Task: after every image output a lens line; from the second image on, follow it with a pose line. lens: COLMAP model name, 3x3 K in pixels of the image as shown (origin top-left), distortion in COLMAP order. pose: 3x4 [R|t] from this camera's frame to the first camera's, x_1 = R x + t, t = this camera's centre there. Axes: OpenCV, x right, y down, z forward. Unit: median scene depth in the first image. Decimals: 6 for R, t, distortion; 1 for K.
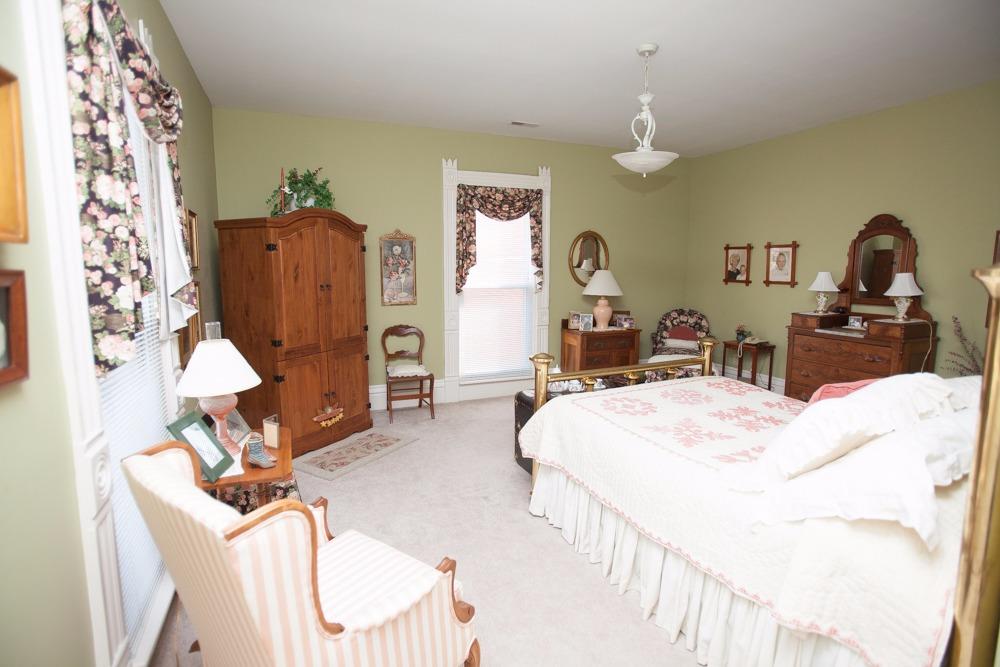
lens RADIAL K [[530.2, 0, 501.8], [0, 530.2, 332.7], [0, 0, 1]] dist [-0.003415, -0.000051]
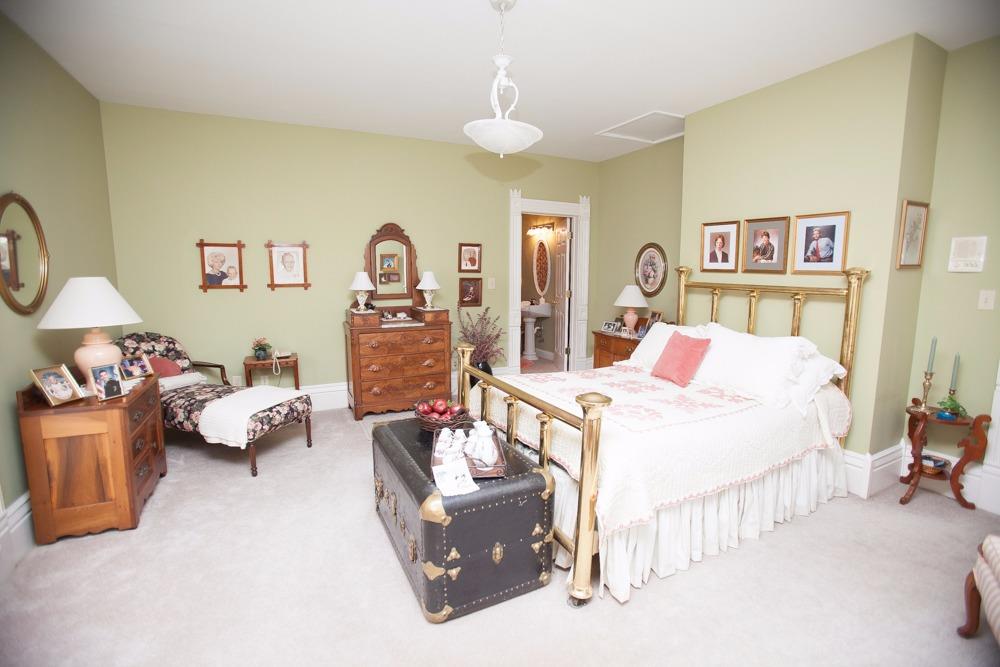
lens RADIAL K [[464.2, 0, 501.6], [0, 464.2, 329.0], [0, 0, 1]] dist [-0.029539, 0.006060]
pose [[-0.065011, -0.135632, 0.988624, -0.299084], [0.129907, 0.981139, 0.143147, -0.085801], [-0.989393, 0.137735, -0.046165, 0.675480]]
